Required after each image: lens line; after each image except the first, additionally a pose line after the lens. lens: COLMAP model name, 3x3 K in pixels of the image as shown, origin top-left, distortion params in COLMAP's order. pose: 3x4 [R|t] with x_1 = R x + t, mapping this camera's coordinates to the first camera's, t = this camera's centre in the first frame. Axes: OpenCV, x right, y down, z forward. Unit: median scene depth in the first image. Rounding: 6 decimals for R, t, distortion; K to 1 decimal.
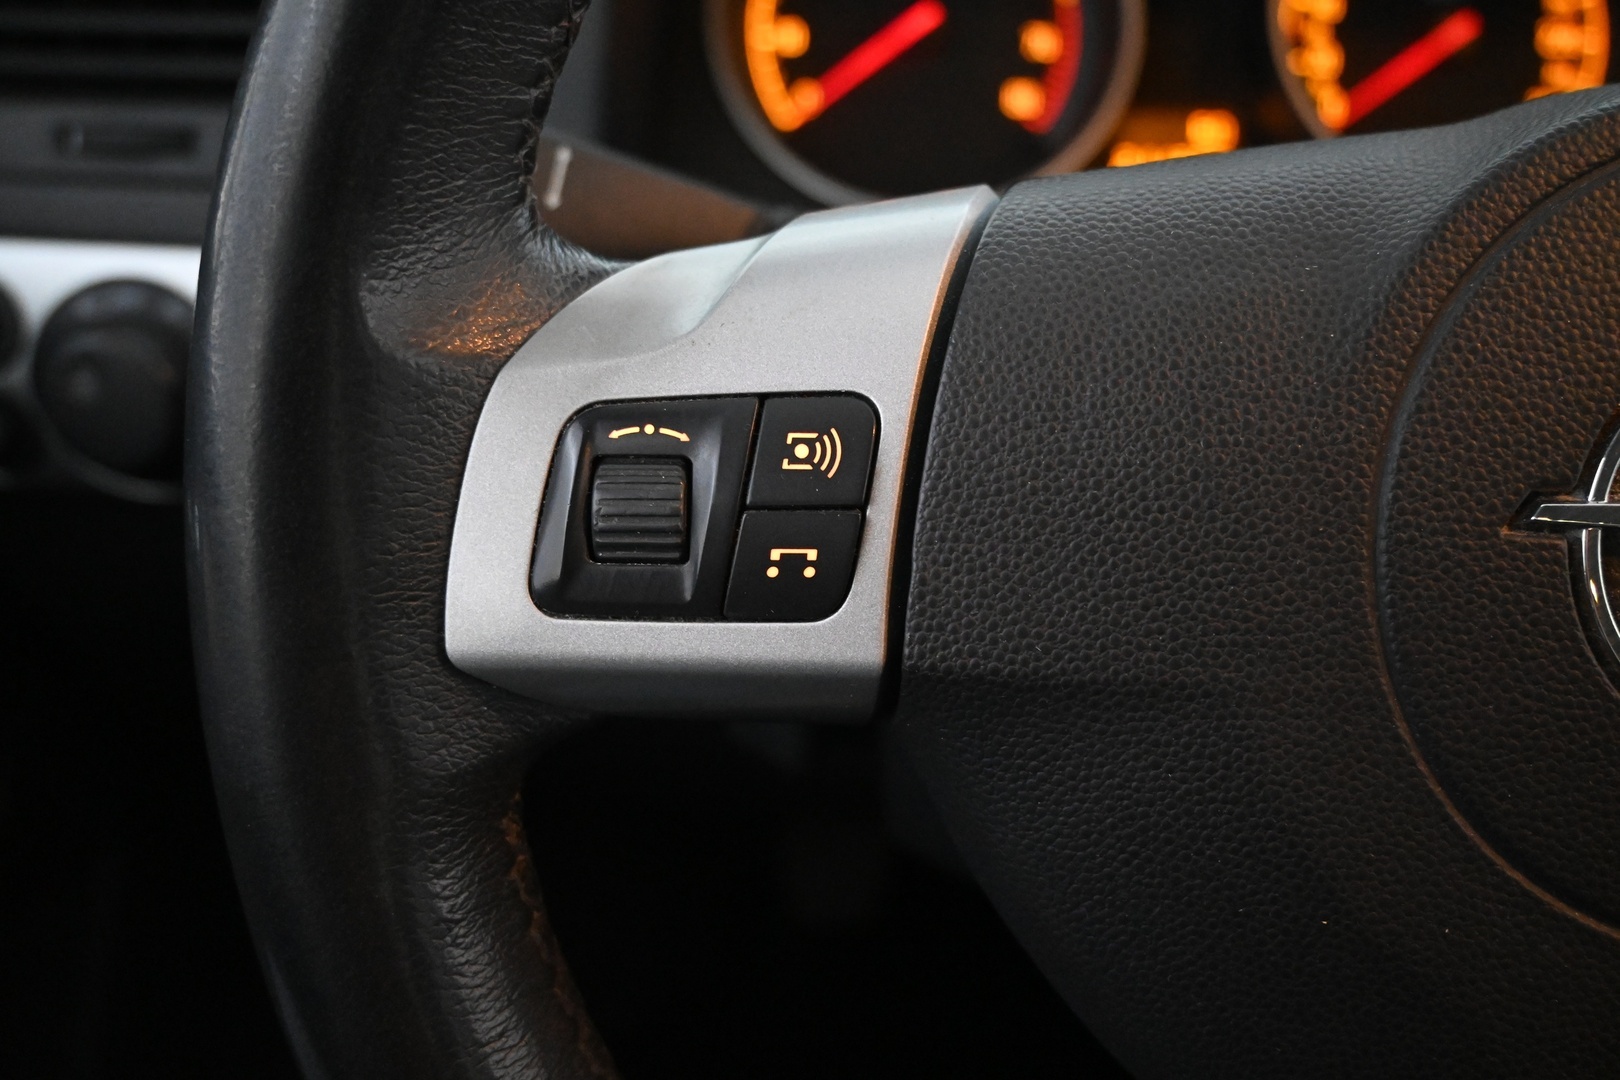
lens RADIAL K [[1592.7, 0, 793.6], [0, 1592.7, 531.0], [0, 0, 1]] dist [0.003317, 0.000000]
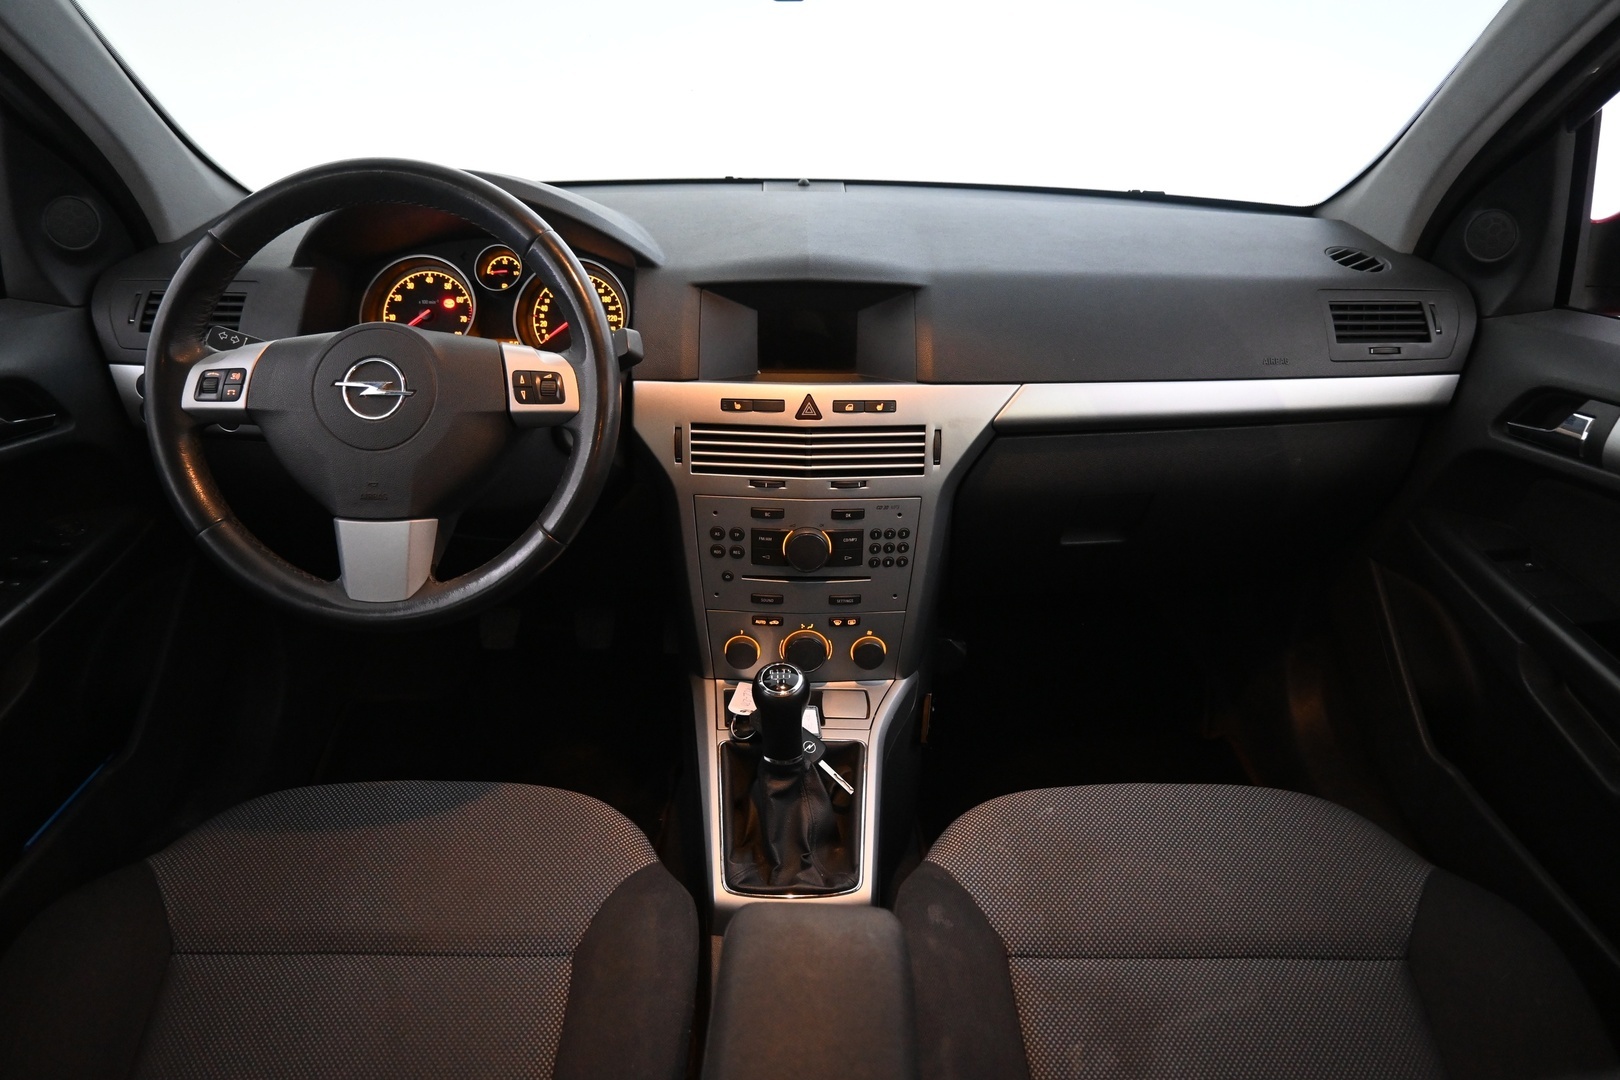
lens RADIAL K [[1094.6, 0, 808.3], [0, 1094.6, 543.9], [0, 0, 1]] dist [-0.007207, -0.003722]
pose [[0.999766, 0.007530, -0.020264, 2.502887], [-0.009433, 0.995386, -0.095482, 1.060532], [0.019452, 0.095651, 0.995225, -3.436027]]
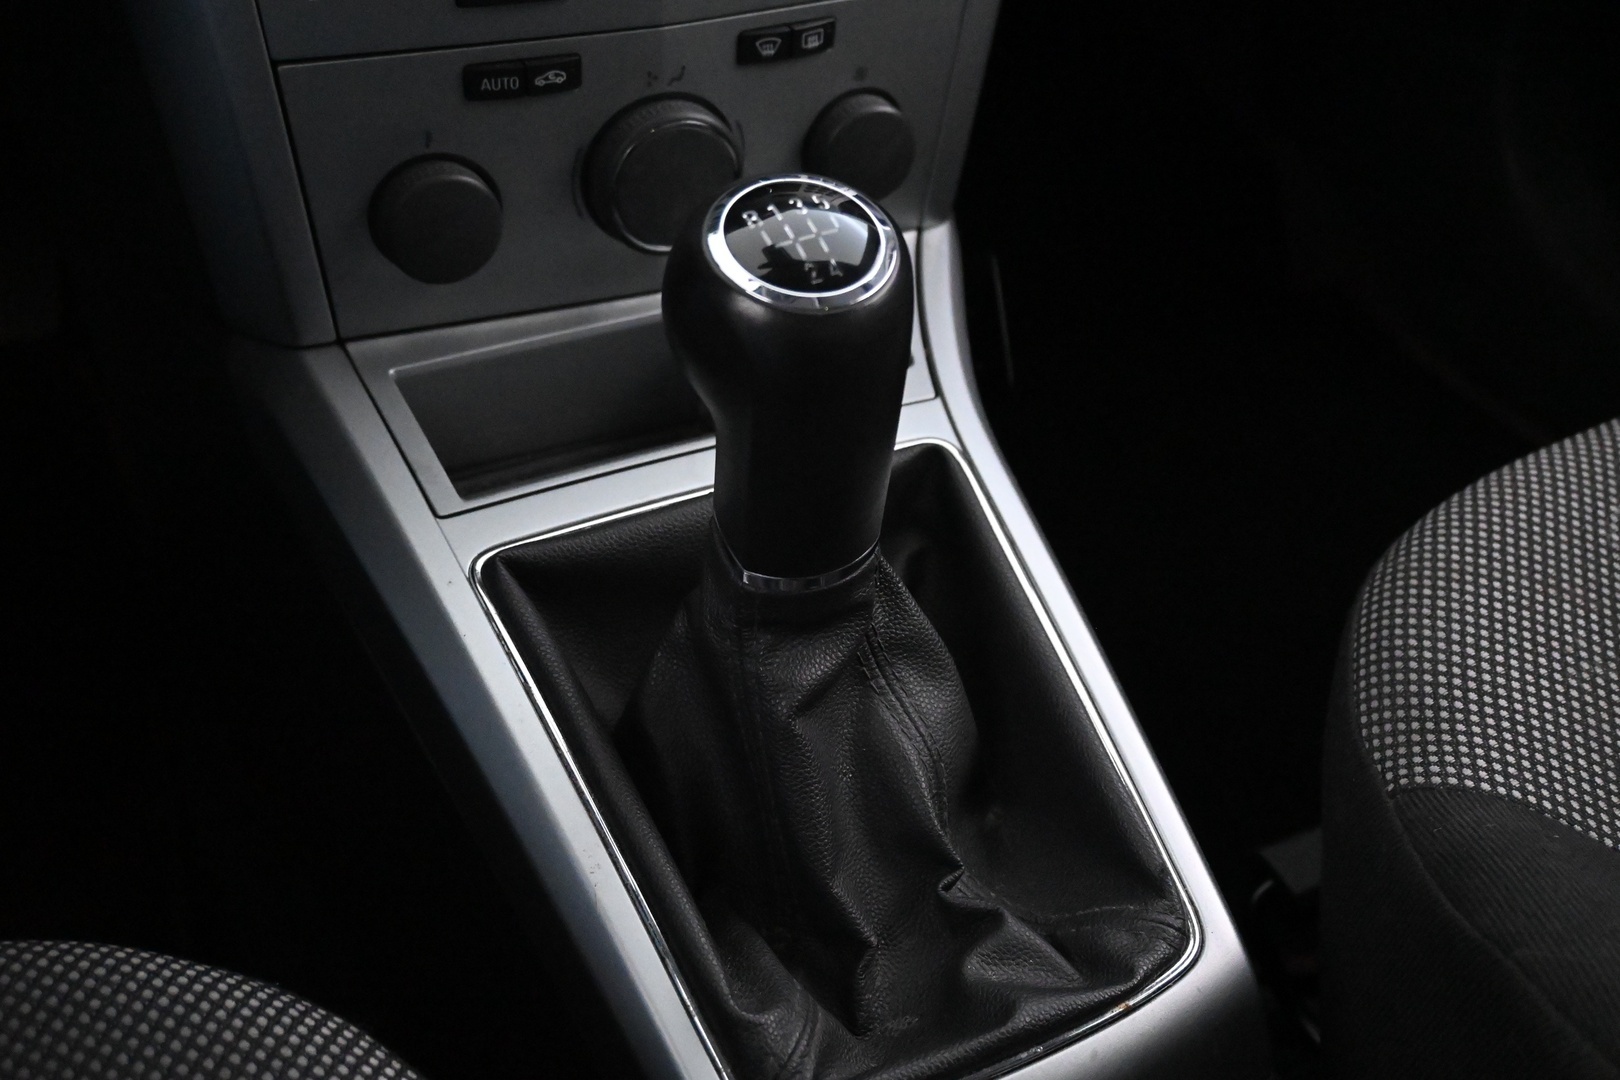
lens RADIAL K [[1689.0, 0, 804.7], [0, 1689.0, 547.0], [0, 0, 1]] dist [0.006261, 0.000000]
pose [[0.912217, -0.231518, 0.338022, 1.571000], [0.179168, 0.967386, 0.179063, 1.198672], [-0.368454, -0.102782, 0.923947, 0.048497]]
